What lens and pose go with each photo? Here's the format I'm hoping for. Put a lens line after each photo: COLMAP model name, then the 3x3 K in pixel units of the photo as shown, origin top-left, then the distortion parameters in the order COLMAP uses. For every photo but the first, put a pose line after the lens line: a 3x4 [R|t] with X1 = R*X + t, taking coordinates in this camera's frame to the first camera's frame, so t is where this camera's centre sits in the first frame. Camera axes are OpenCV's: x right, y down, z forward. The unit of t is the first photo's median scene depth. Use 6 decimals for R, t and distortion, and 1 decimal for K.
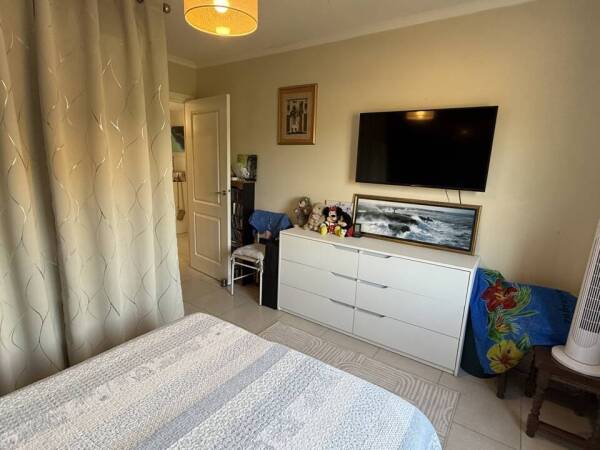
lens RADIAL K [[317.4, 0, 300.2], [0, 317.4, 225.7], [0, 0, 1]] dist [0.000682, -0.001834]
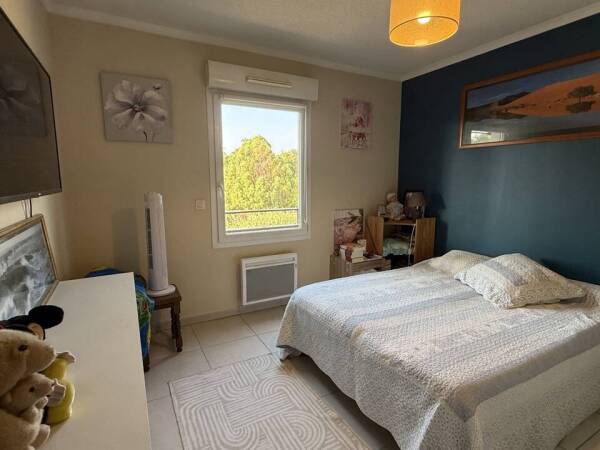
lens RADIAL K [[317.4, 0, 298.8], [0, 317.4, 225.3], [0, 0, 1]] dist [0.000682, -0.001834]
pose [[-0.893258, -0.103928, 0.437366, -0.320164], [0.062032, 0.935107, 0.348894, -0.330014], [-0.445244, 0.338783, -0.828845, 1.804125]]
